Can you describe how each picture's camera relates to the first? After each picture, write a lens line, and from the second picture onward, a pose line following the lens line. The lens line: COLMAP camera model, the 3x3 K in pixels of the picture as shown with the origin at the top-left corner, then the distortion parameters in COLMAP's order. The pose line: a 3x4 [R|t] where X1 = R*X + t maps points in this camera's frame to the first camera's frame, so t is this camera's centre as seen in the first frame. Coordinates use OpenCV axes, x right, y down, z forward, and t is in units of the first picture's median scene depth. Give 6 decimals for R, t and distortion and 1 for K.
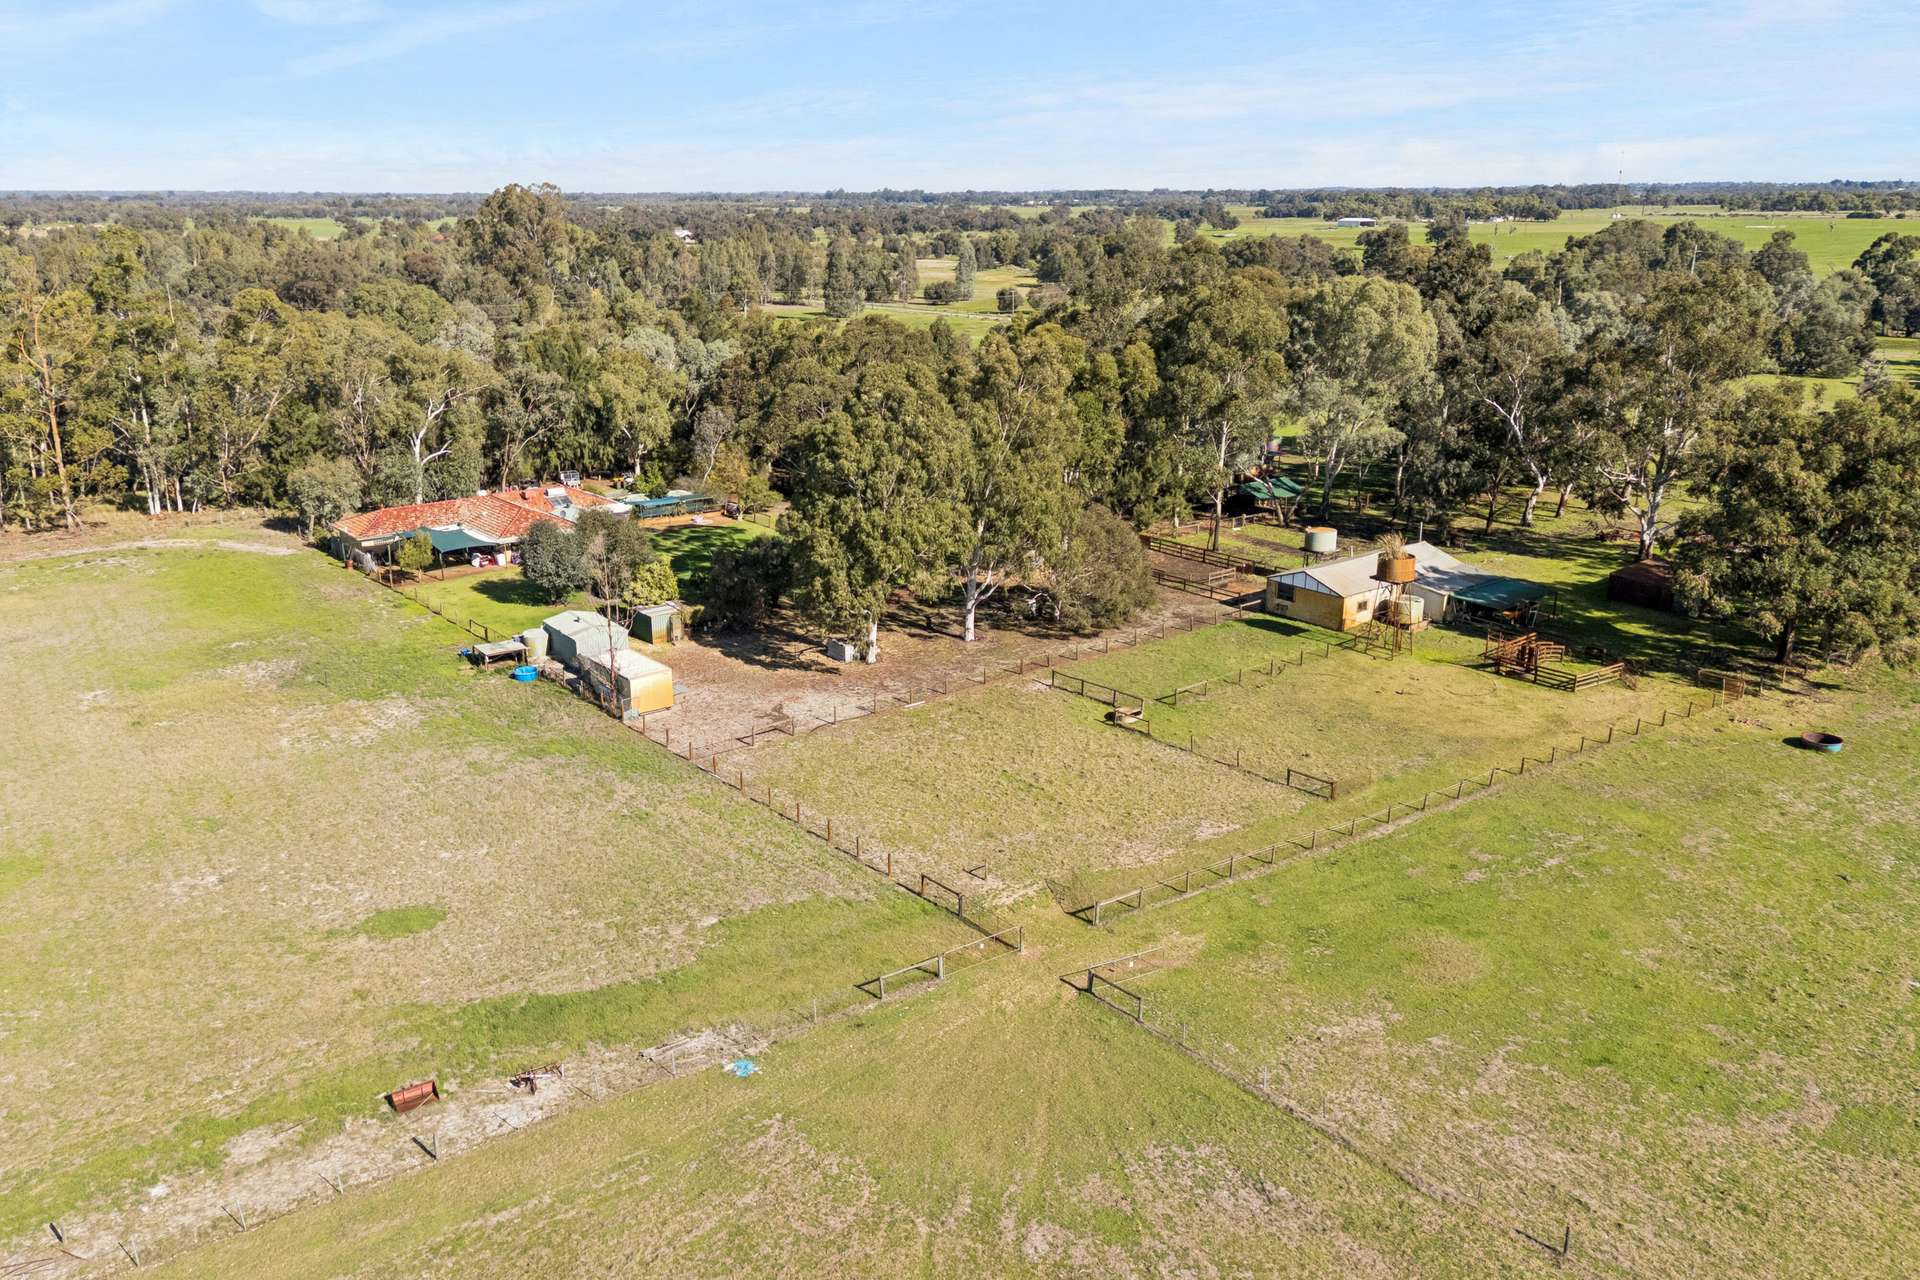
lens RADIAL K [[1433.2, 0, 958.5], [0, 1433.2, 644.0], [0, 0, 1]] dist [0.079526, -0.075357]
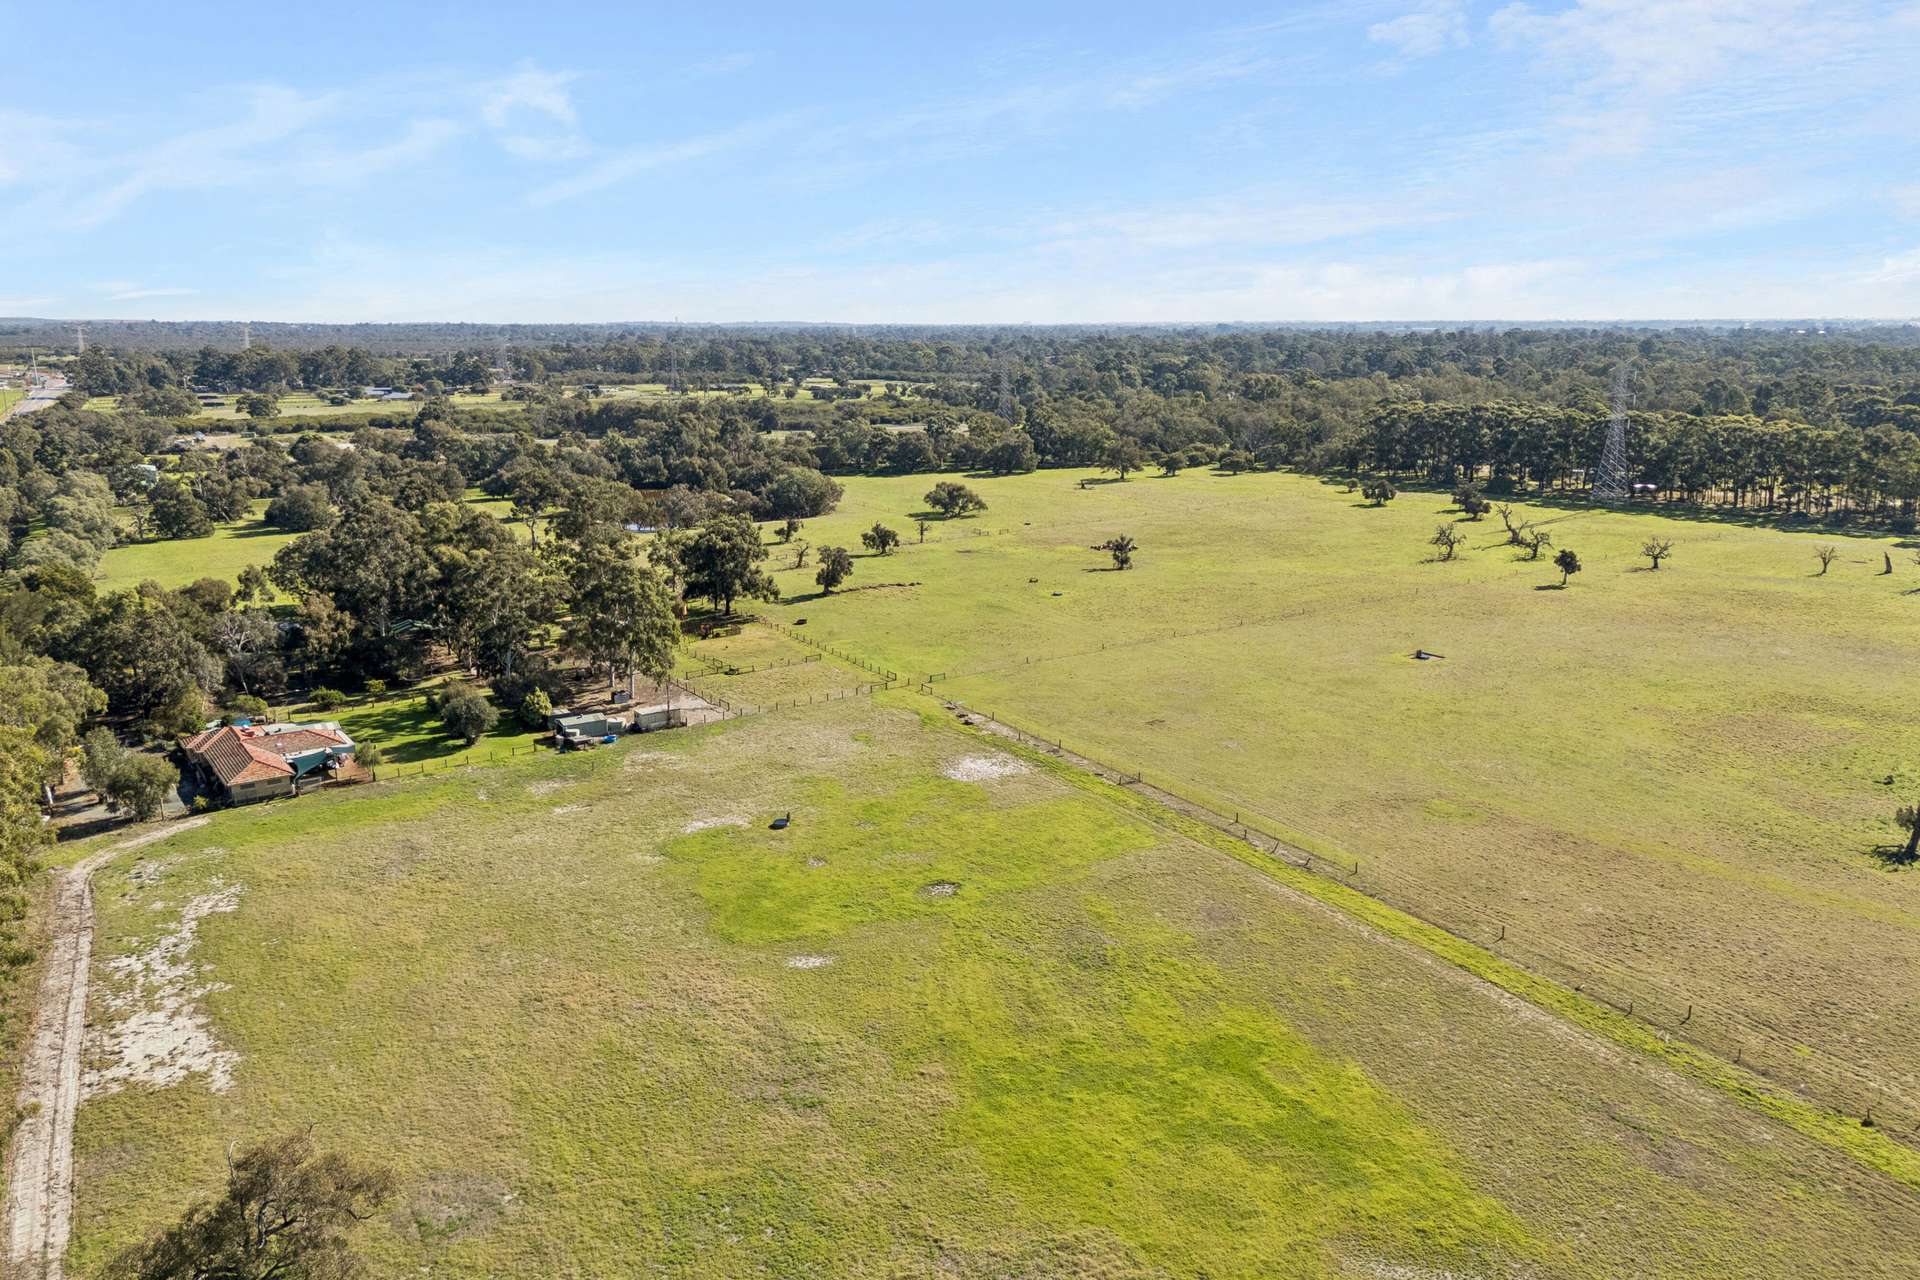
lens RADIAL K [[1397.0, 0, 960.0], [0, 1397.0, 640.0], [0, 0, 1]] dist [0.077495, -0.069312]
pose [[0.064710, -0.217286, 0.973961, -2.090835], [0.298332, 0.935582, 0.188903, -0.324180], [-0.952266, 0.278339, 0.125365, 0.242349]]
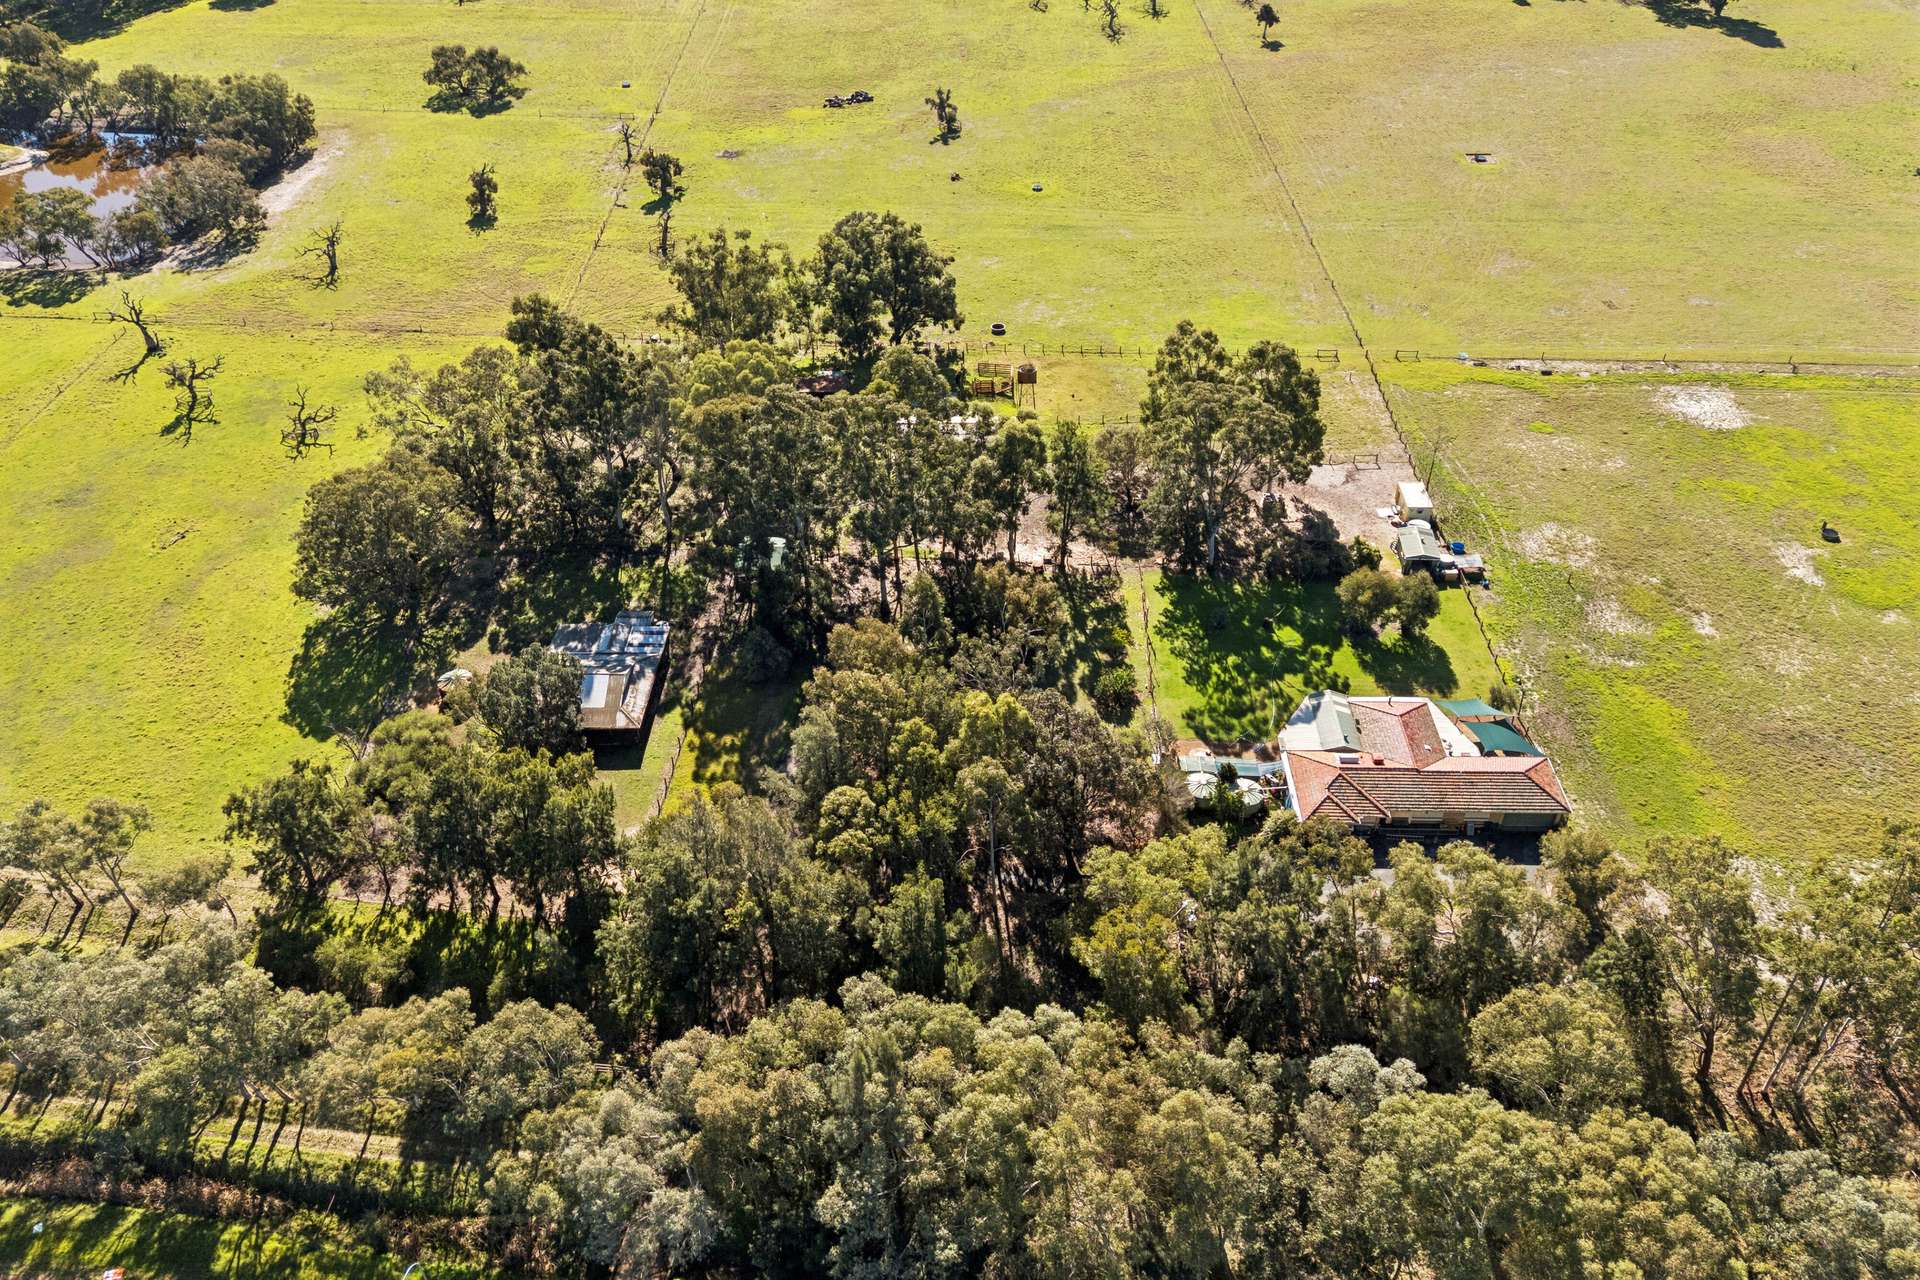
lens RADIAL K [[1405.4, 0, 912.7], [0, 1405.4, 643.2], [0, 0, 1]] dist [0.076007, -0.066014]
pose [[-0.748573, -0.396964, 0.531091, -0.740351], [0.218070, 0.609023, 0.762585, -1.321154], [-0.626166, 0.686666, -0.369333, 2.065173]]
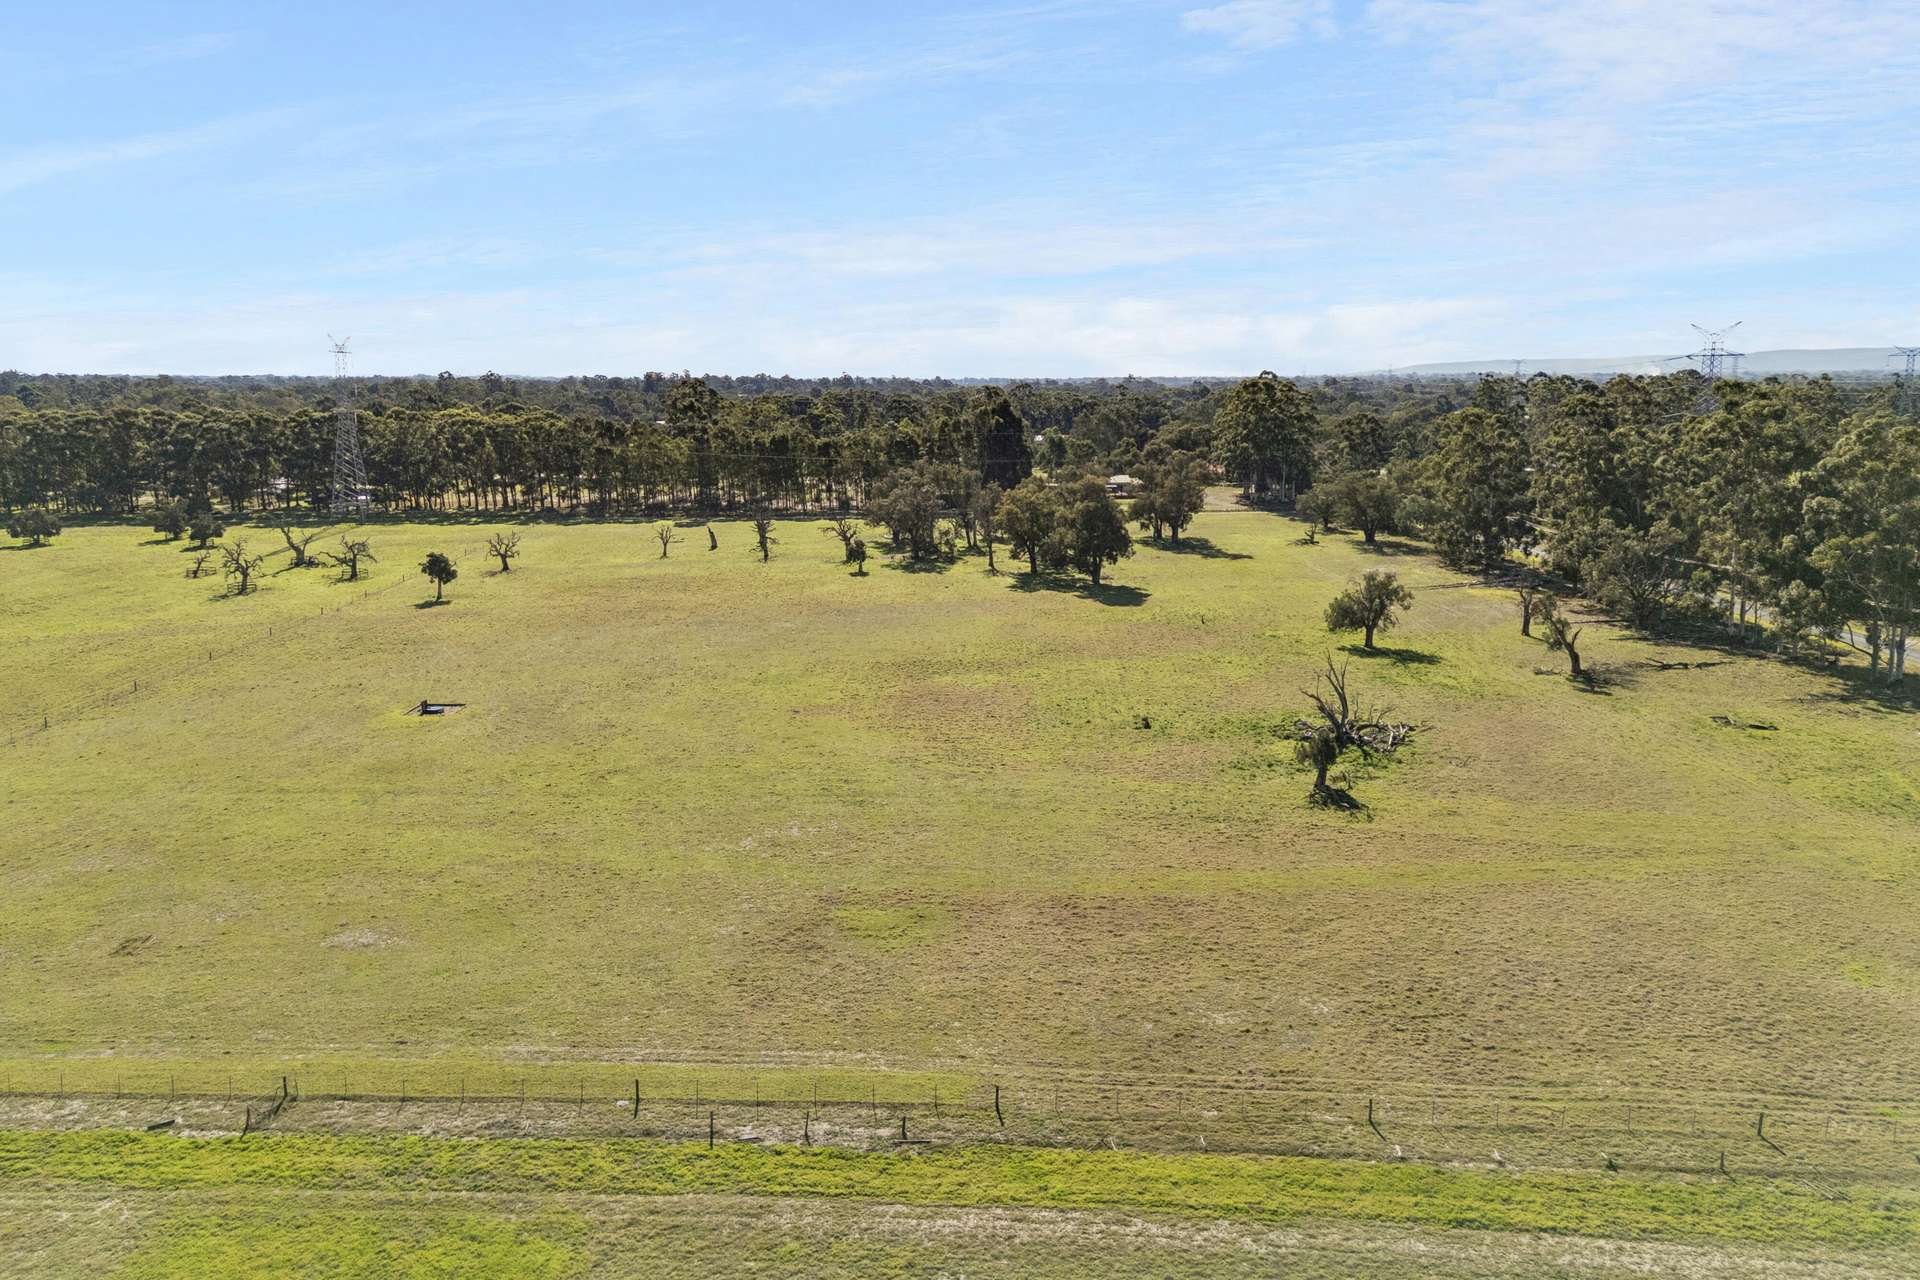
lens RADIAL K [[1397.0, 0, 960.0], [0, 1397.0, 640.0], [0, 0, 1]] dist [0.077495, -0.069312]
pose [[-0.790484, -0.110778, 0.602382, -1.108795], [0.183078, 0.895807, 0.404985, -0.199256], [-0.584481, 0.430417, -0.687840, 0.485694]]
